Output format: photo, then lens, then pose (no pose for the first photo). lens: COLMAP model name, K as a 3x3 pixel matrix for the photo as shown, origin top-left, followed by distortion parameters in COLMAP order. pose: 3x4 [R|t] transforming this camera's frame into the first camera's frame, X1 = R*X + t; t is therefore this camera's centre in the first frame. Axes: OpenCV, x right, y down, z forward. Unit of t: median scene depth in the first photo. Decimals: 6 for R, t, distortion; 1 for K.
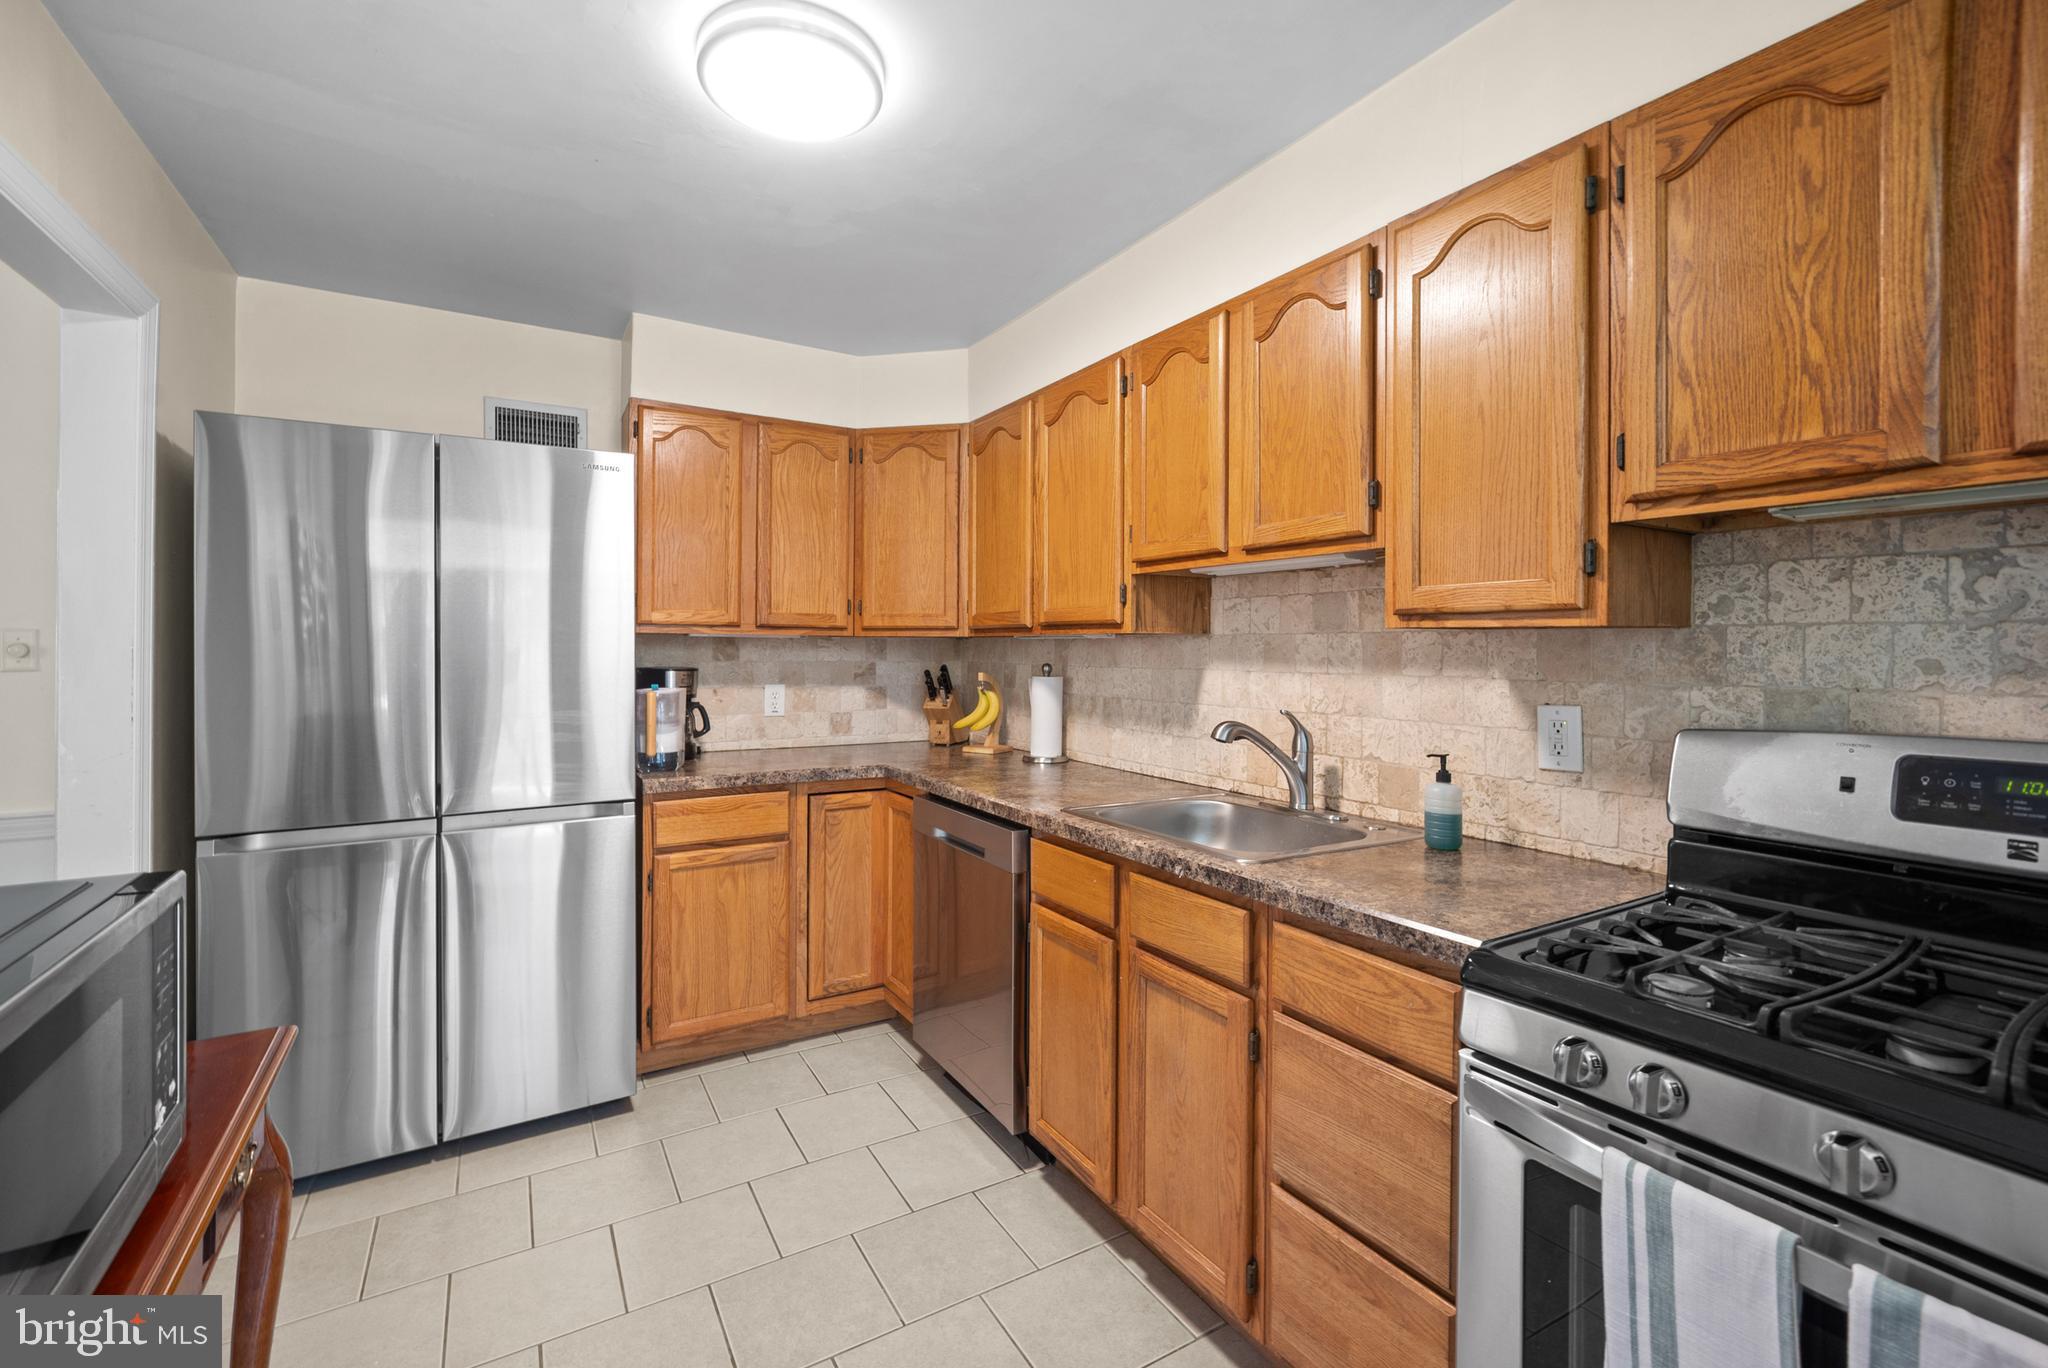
lens RADIAL K [[861.7, 0, 1031.7], [0, 861.7, 649.1], [0, 0, 1]] dist [0.000044, -0.000011]
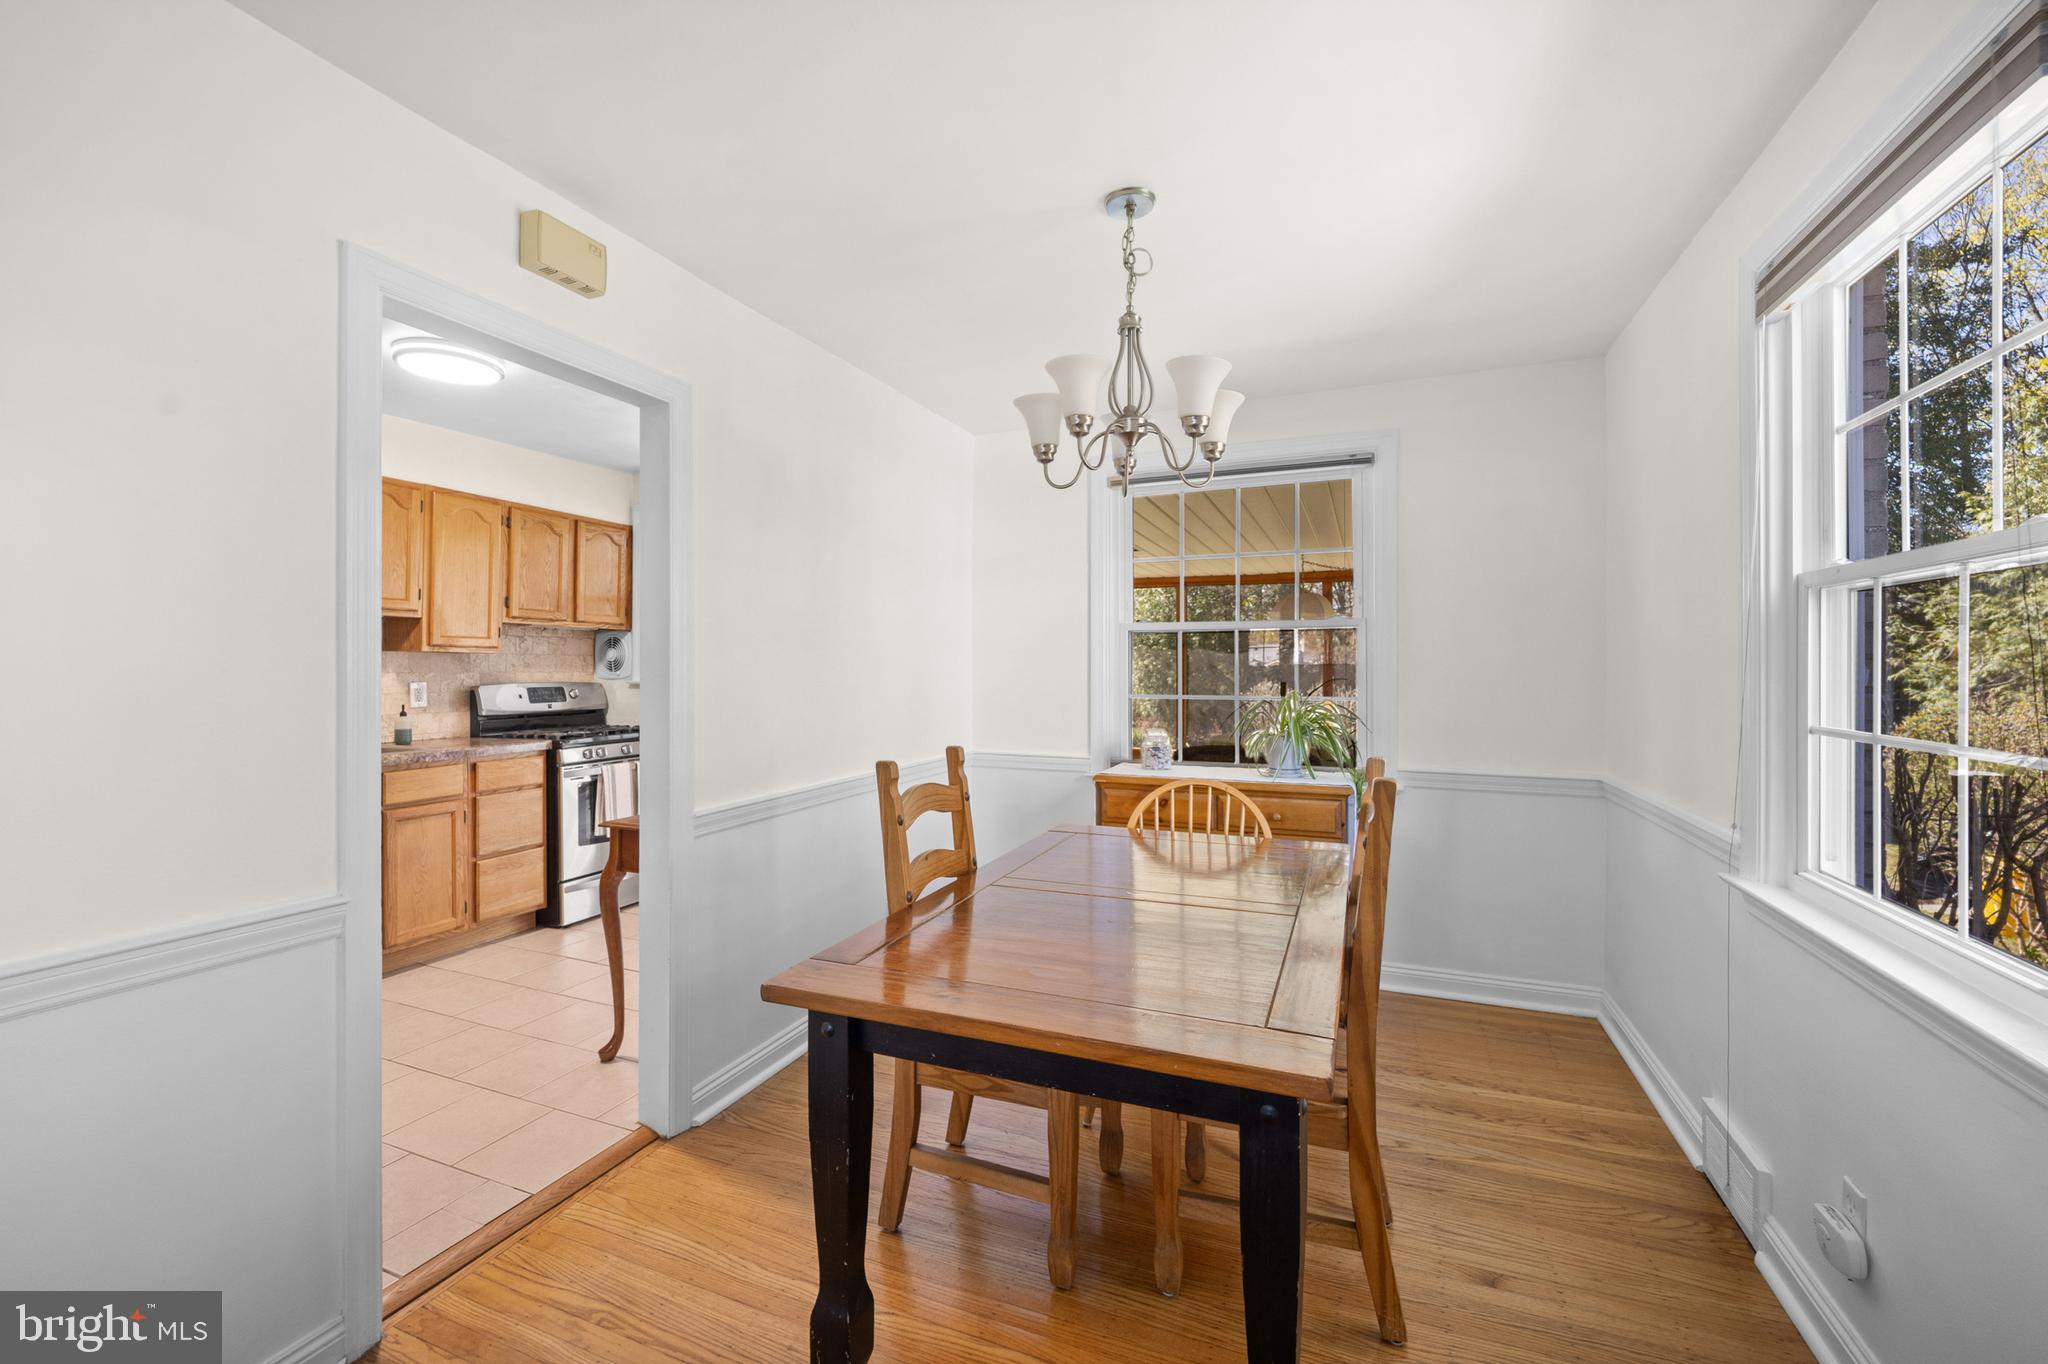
lens RADIAL K [[854.8, 0, 1031.9], [0, 854.8, 671.2], [0, 0, 1]] dist [0.000679, -0.000144]
pose [[-0.595915, -0.011362, 0.802967, -2.307565], [-0.010225, 0.999926, 0.006561, -0.001292], [-0.802983, -0.004301, -0.595987, 0.970027]]
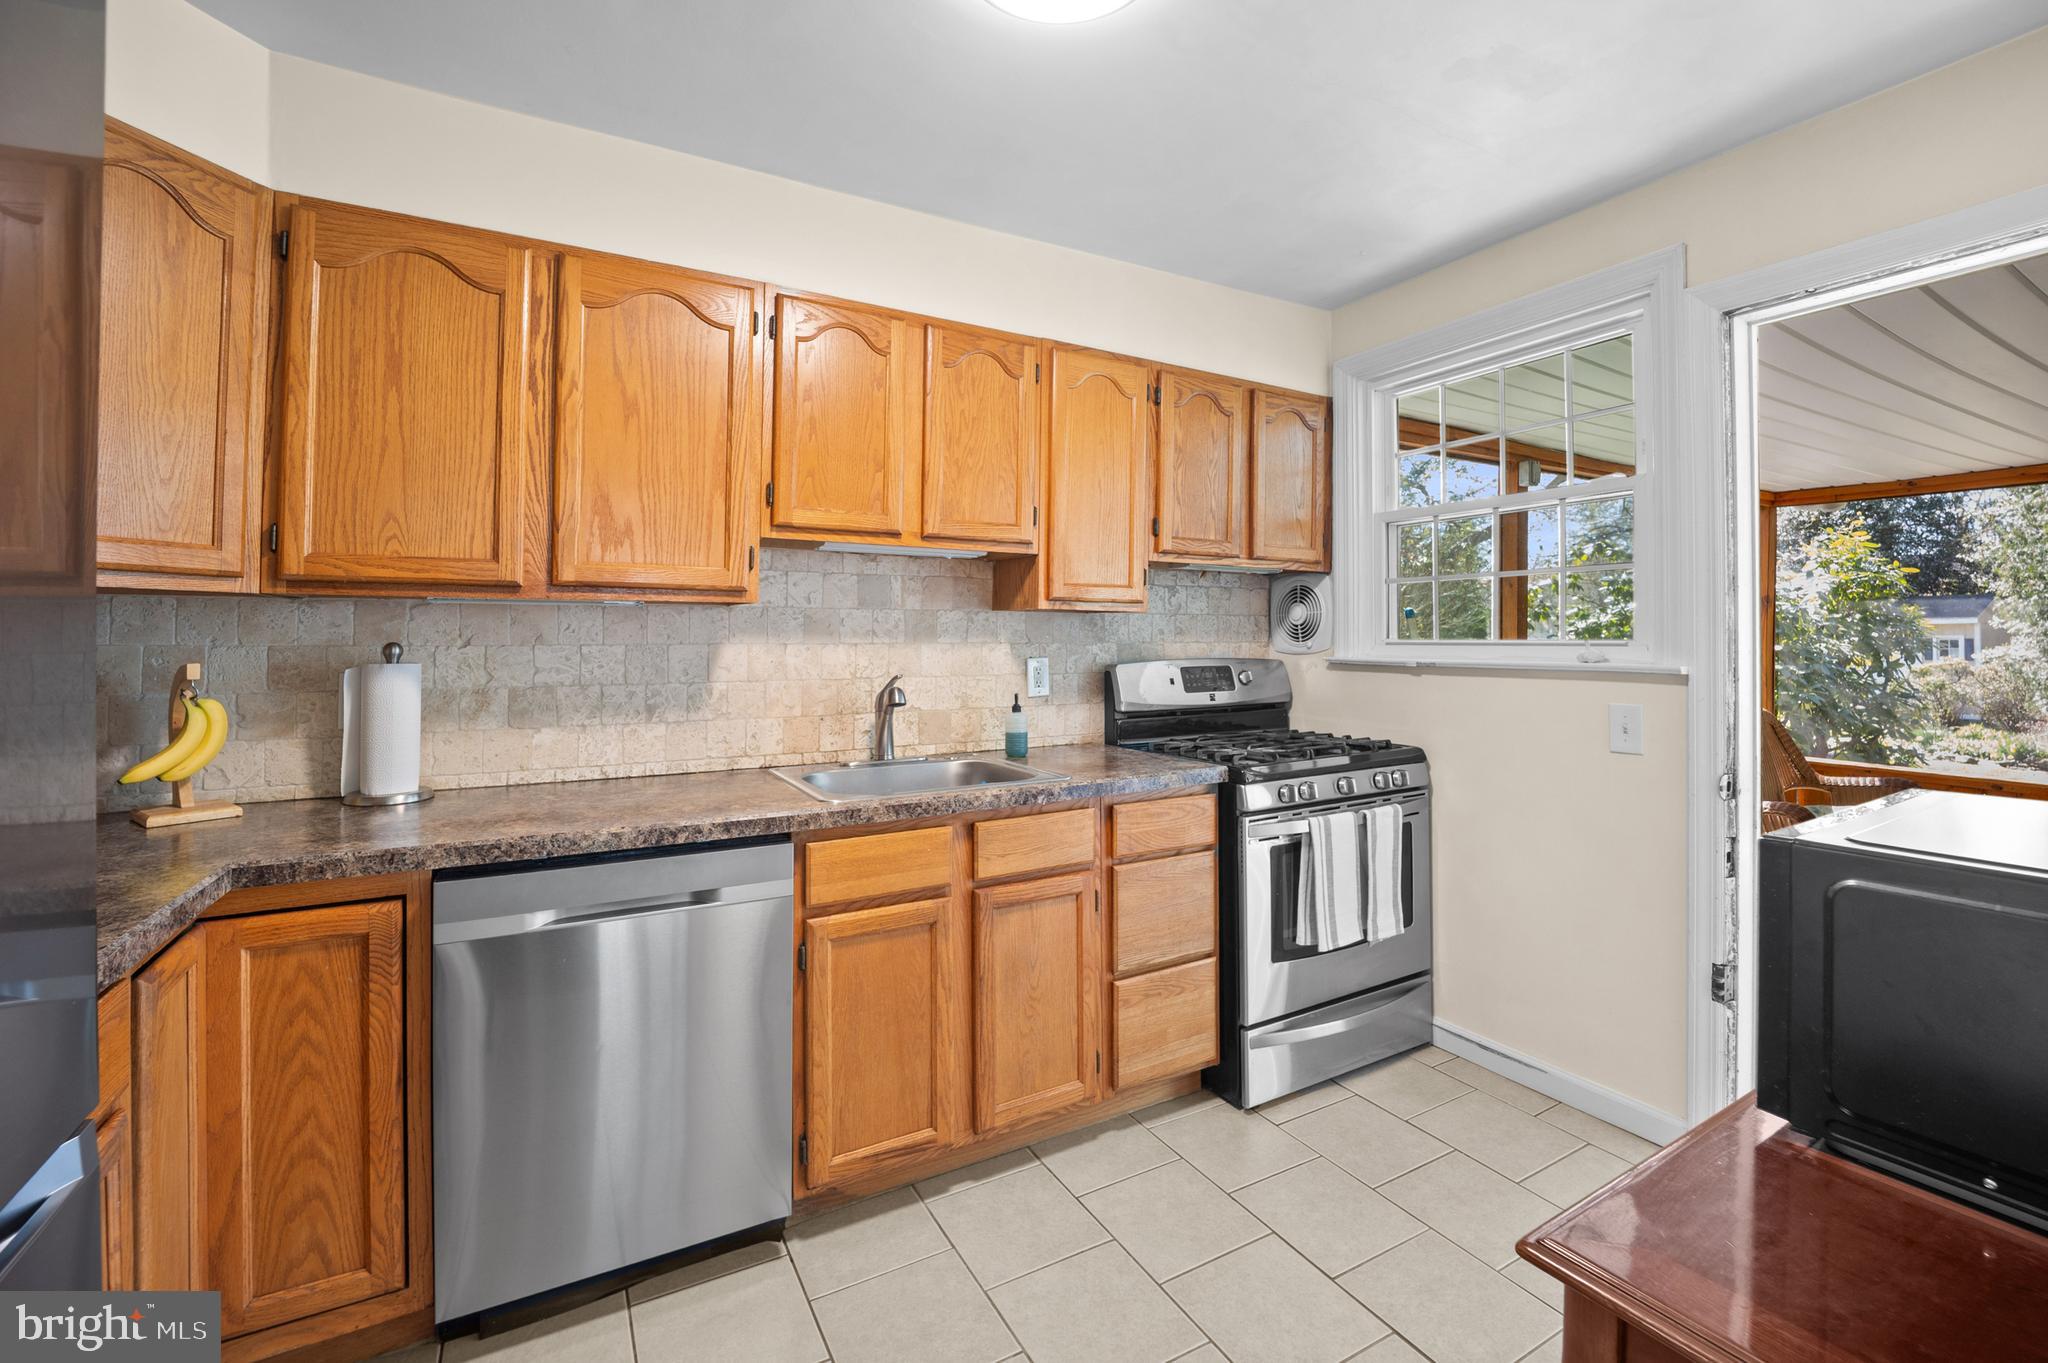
lens RADIAL K [[877.0, 0, 1028.7], [0, 877.0, 624.8], [0, 0, 1]] dist [-0.010024, -0.000080]
pose [[0.031824, 0.004939, 0.999481, -1.001358], [-0.003712, 0.999981, -0.004823, 0.009504], [-0.999487, -0.003557, 0.031842, 0.890810]]
